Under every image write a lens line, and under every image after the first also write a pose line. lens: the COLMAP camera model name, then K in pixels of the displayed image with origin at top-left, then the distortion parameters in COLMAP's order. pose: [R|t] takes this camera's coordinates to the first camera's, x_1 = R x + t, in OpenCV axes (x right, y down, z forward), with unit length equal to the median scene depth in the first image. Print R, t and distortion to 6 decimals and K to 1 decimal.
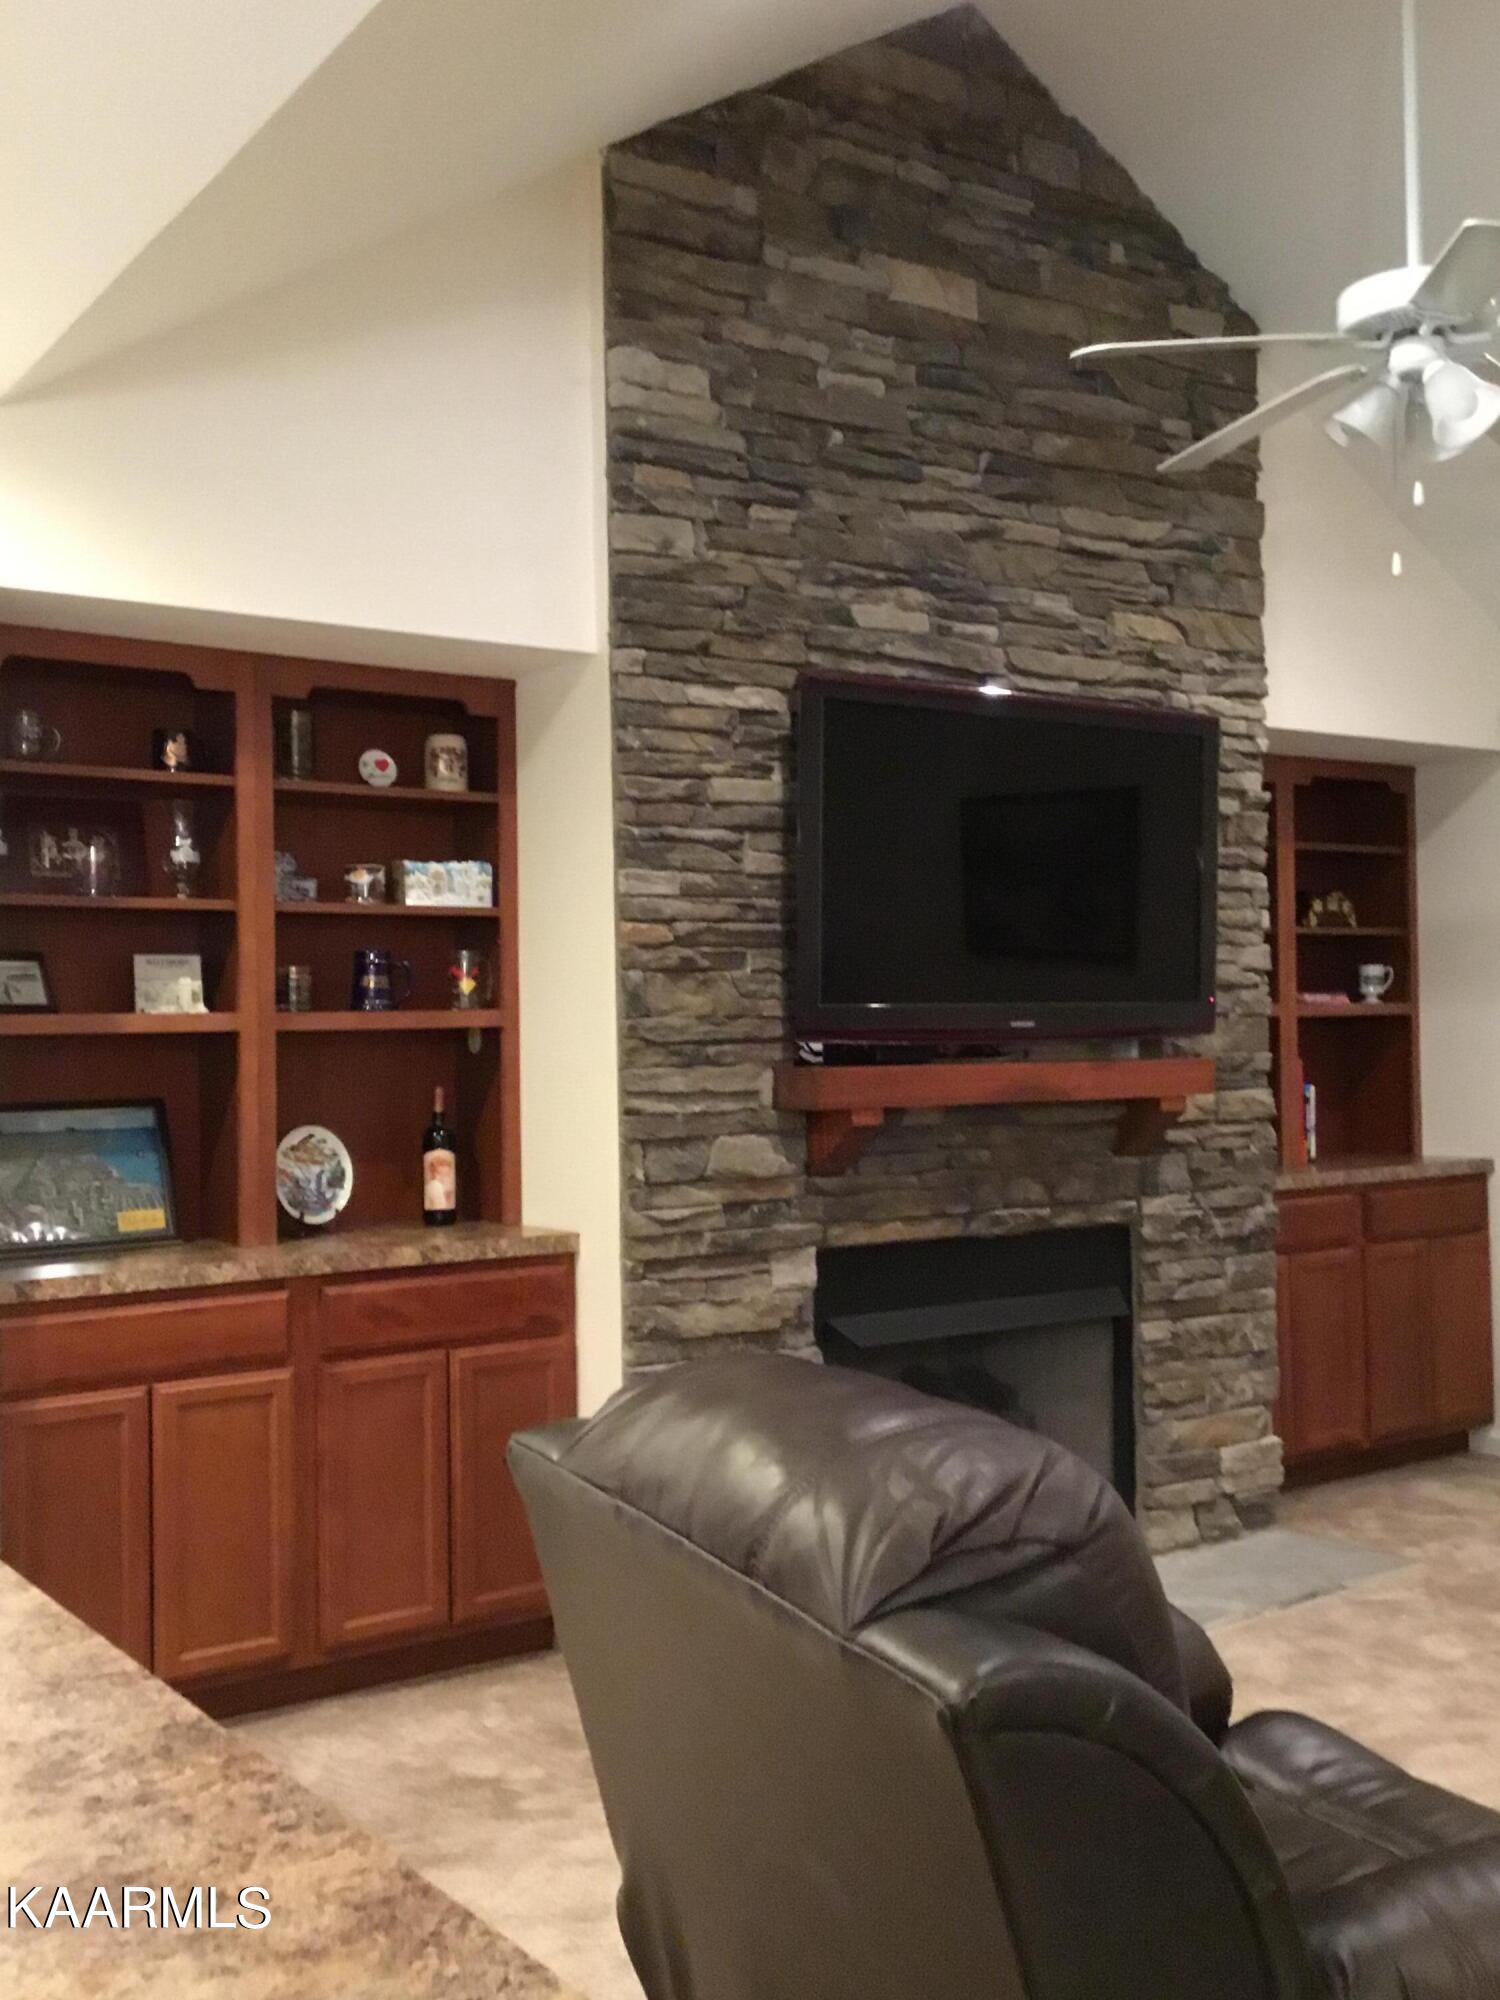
lens RADIAL K [[1977.2, 0, 764.4], [0, 1977.2, 1002.1], [0, 0, 1]] dist [0.122188, -0.198198]
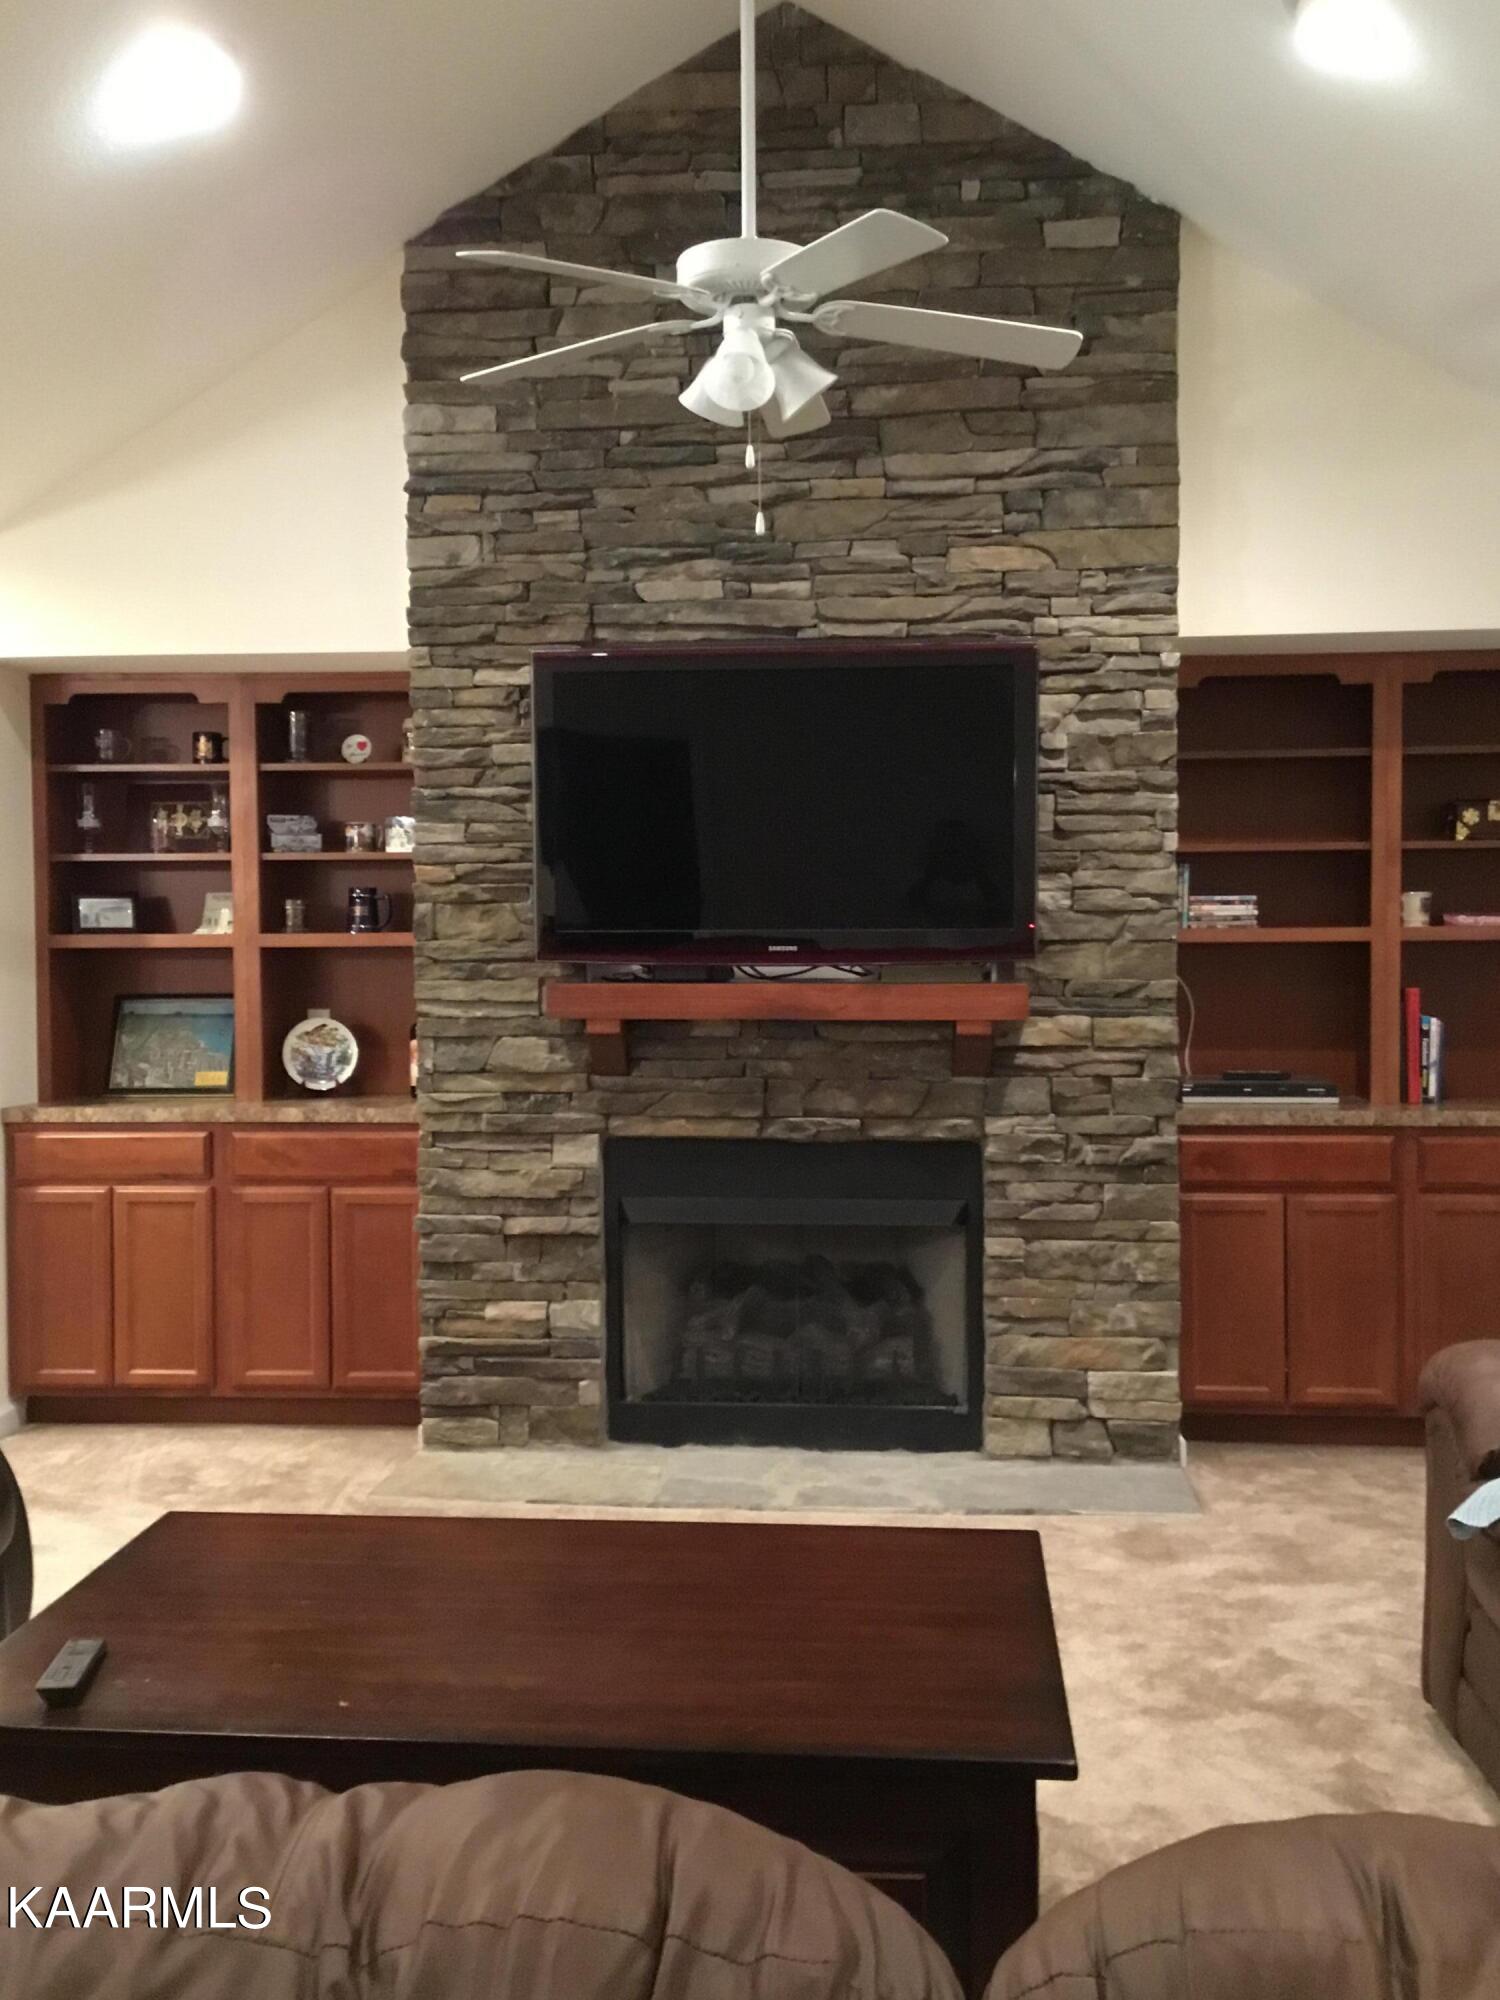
lens RADIAL K [[1977.2, 0, 764.4], [0, 1977.2, 1002.1], [0, 0, 1]] dist [0.122188, -0.198198]
pose [[0.764222, 0.029098, -0.644296, 0.859511], [0.001785, 0.998882, 0.047229, -0.011522], [0.644950, -0.037244, 0.763316, 0.158747]]
